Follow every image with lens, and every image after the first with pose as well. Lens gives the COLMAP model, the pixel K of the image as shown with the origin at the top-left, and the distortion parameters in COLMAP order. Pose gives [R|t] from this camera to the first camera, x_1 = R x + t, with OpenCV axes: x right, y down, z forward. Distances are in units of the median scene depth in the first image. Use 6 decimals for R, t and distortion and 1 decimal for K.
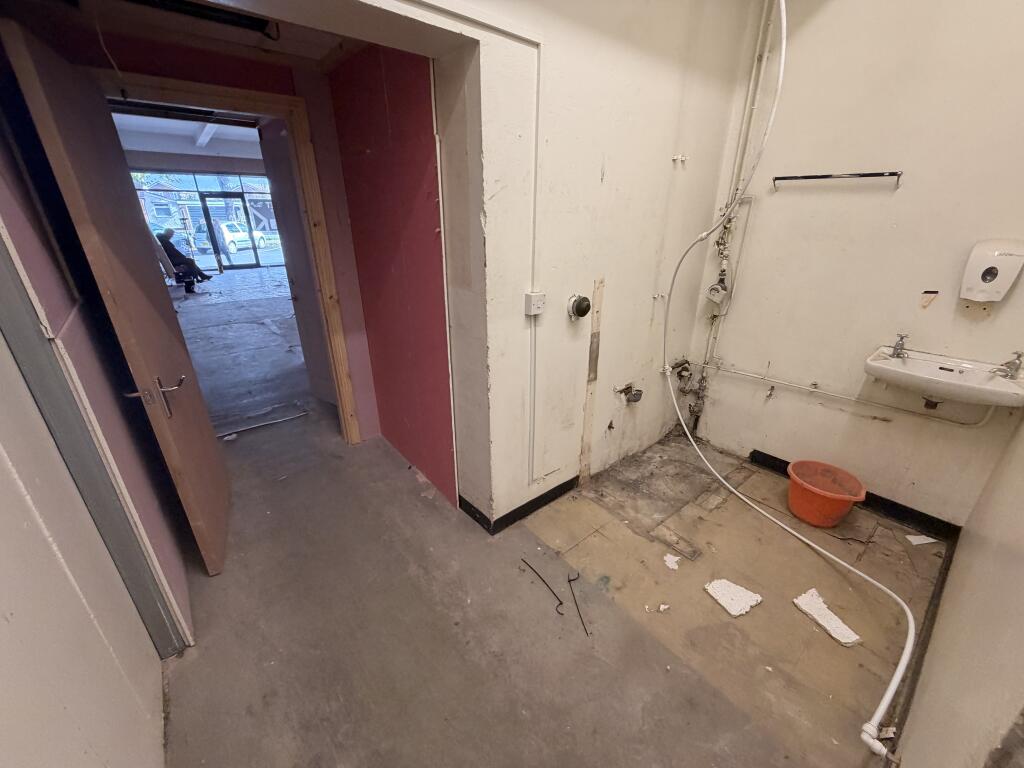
lens RADIAL K [[410.8, 0, 514.3], [0, 410.8, 381.9], [0, 0, 1]] dist [-0.000244, -0.000207]
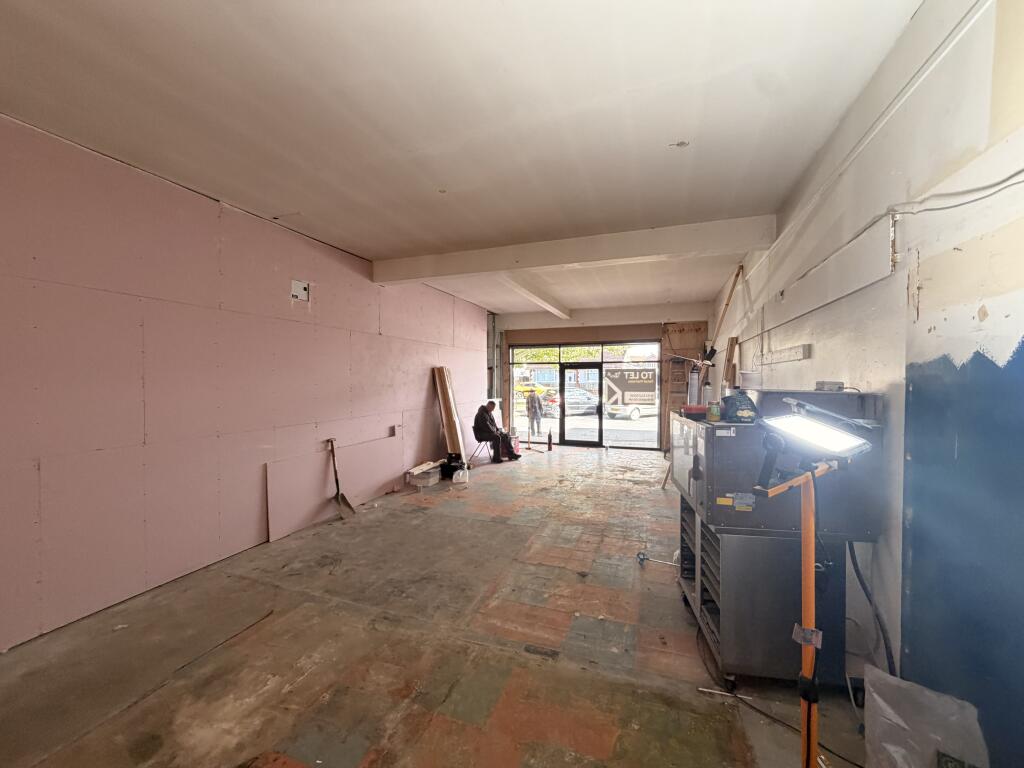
lens RADIAL K [[410.8, 0, 506.4], [0, 410.8, 380.1], [0, 0, 1]] dist [-0.000244, -0.000207]
pose [[0.508927, 0.002370, -0.860807, -0.022821], [-0.322046, 0.927901, -0.187846, -0.201622], [0.798298, 0.372819, 0.472997, 0.449427]]
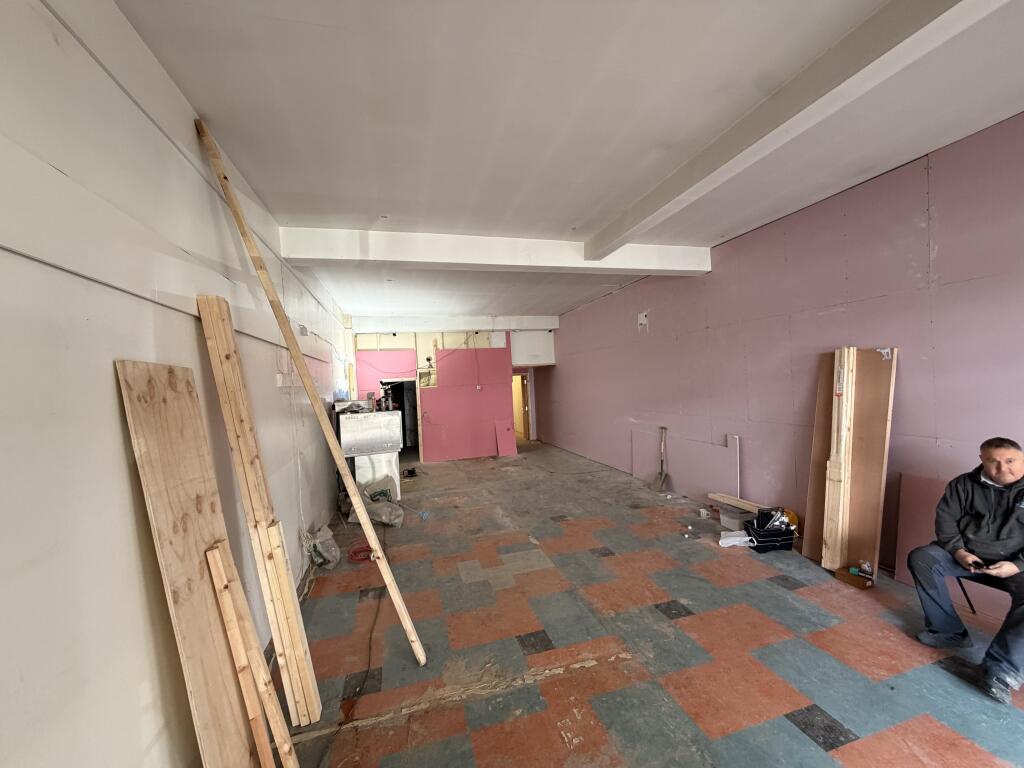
lens RADIAL K [[410.8, 0, 514.0], [0, 410.8, 383.5], [0, 0, 1]] dist [-0.000244, -0.000207]
pose [[-0.919356, 0.047140, 0.390592, -0.519088], [0.194072, 0.917939, 0.346012, -0.442314], [-0.342228, 0.393911, -0.853061, 1.032269]]
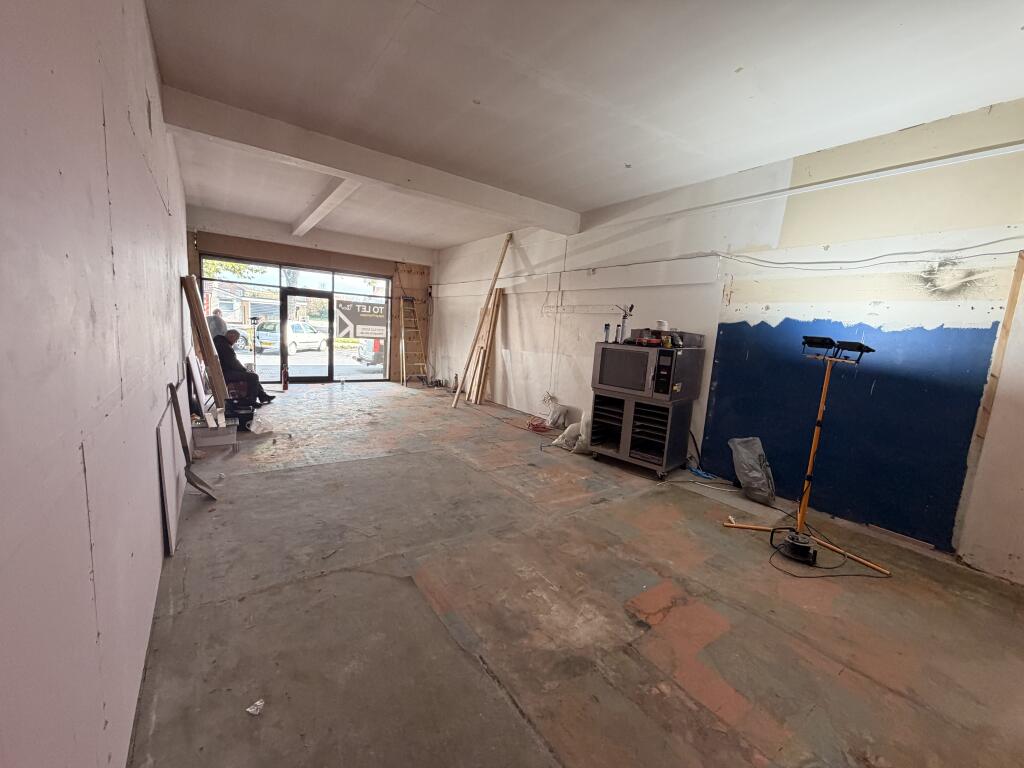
lens RADIAL K [[410.8, 0, 516.6], [0, 410.8, 382.0], [0, 0, 1]] dist [-0.000244, -0.000207]
pose [[0.996193, 0.073670, -0.046617, -0.253991], [-0.083131, 0.963788, -0.253382, -0.119426], [0.026262, 0.256292, 0.966243, 0.281628]]
